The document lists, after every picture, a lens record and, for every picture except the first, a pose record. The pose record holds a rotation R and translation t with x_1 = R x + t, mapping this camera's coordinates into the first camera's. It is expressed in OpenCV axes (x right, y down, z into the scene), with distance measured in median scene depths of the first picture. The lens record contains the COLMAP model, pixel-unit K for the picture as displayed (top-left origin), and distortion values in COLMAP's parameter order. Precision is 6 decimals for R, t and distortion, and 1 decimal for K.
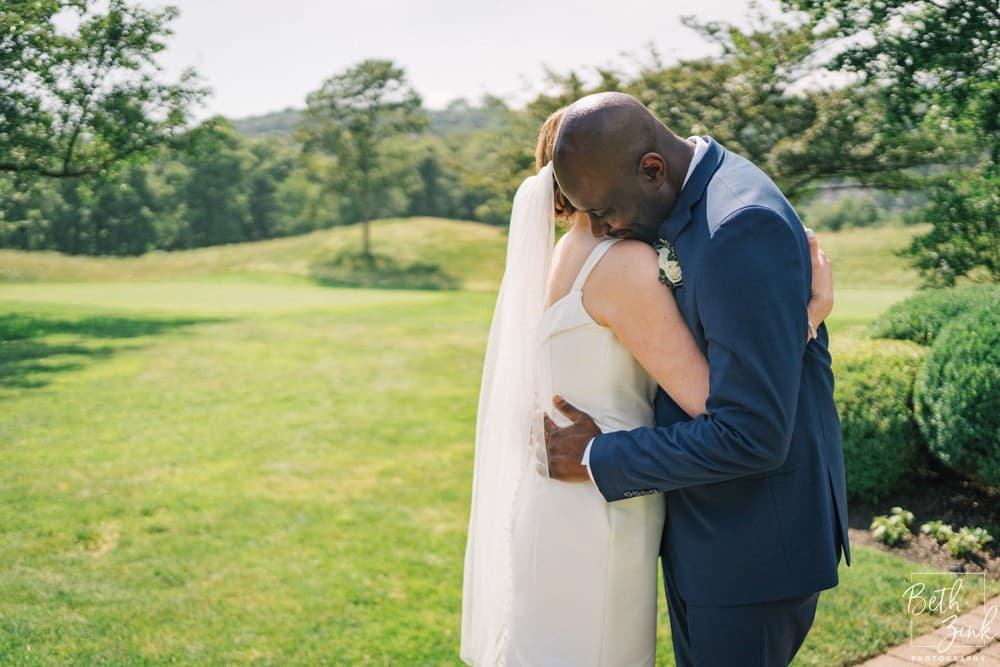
lens RADIAL K [[1084.2, 0, 500.7], [0, 1084.2, 342.1], [0, 0, 1]] dist [0.010303, 0.000000]
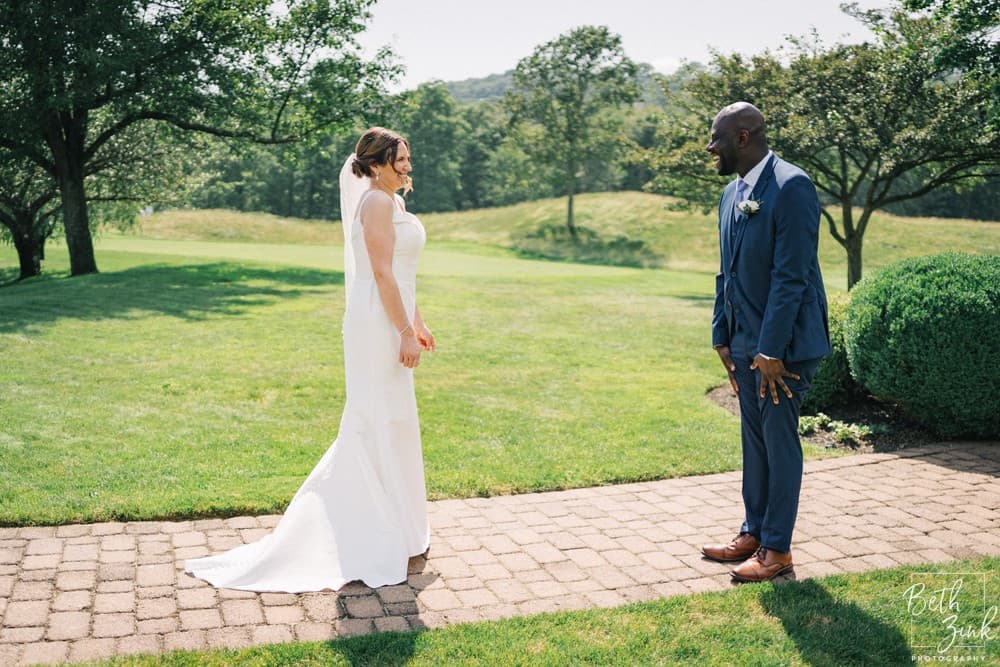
lens RADIAL K [[1140.6, 0, 521.3], [0, 1140.6, 340.2], [0, 0, 1]] dist [0.017228, 0.000000]
pose [[0.984356, 0.055520, -0.167212, 0.062276], [-0.052933, 0.998400, 0.019890, 0.014512], [0.168049, -0.010728, 0.985720, -0.127204]]
